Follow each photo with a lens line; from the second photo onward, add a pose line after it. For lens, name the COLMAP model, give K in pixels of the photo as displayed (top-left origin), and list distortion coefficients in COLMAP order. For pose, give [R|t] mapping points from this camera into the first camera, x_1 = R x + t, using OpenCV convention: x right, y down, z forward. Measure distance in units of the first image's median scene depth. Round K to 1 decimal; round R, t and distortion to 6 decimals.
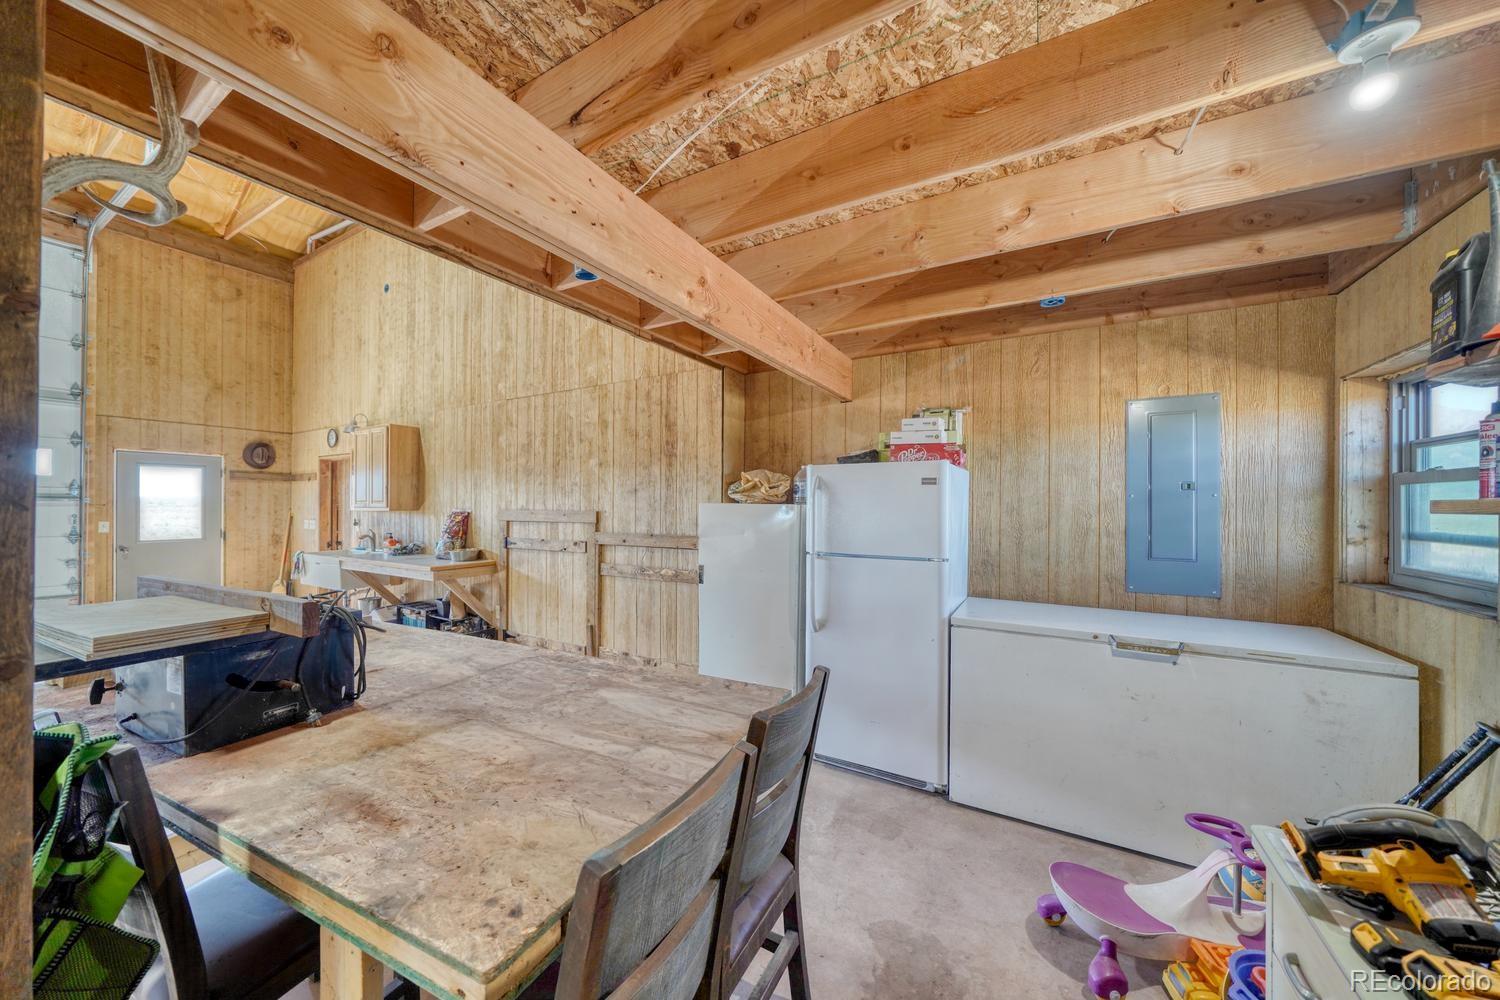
lens RADIAL K [[528.1, 0, 788.2], [0, 528.1, 503.3], [0, 0, 1]] dist [-0.005838, 0.000360]
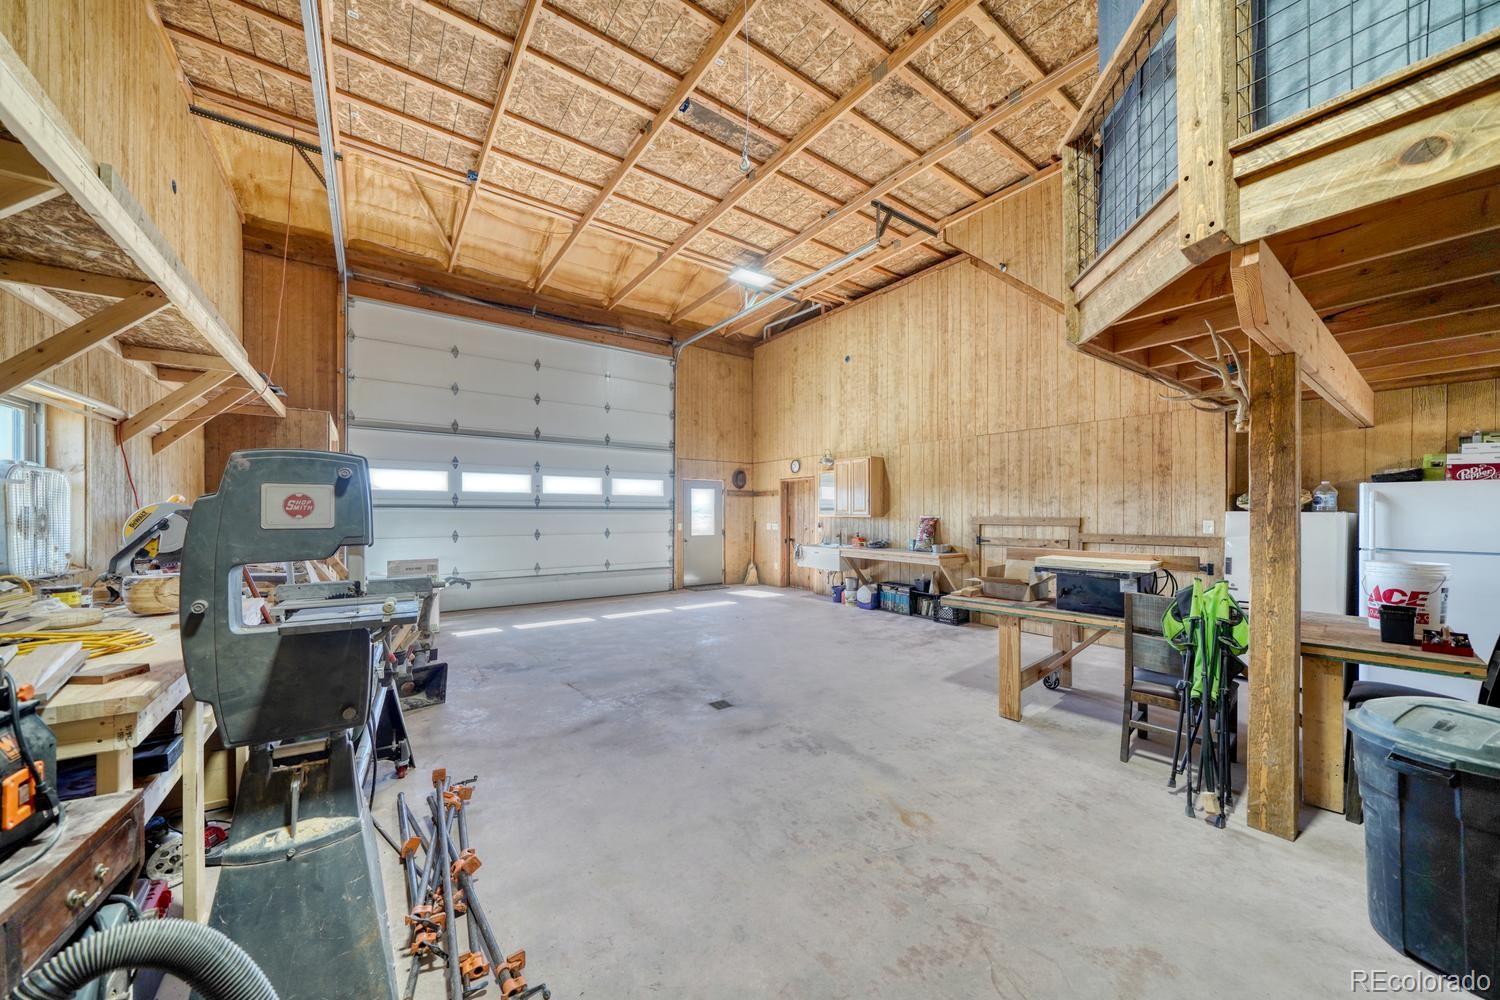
lens RADIAL K [[528.1, 0, 794.5], [0, 528.1, 511.1], [0, 0, 1]] dist [-0.005838, 0.000360]
pose [[0.899773, -0.005192, -0.436326, -0.352560], [0.007310, 0.999968, 0.003175, -0.008794], [0.436296, -0.006046, 0.899783, -0.424765]]
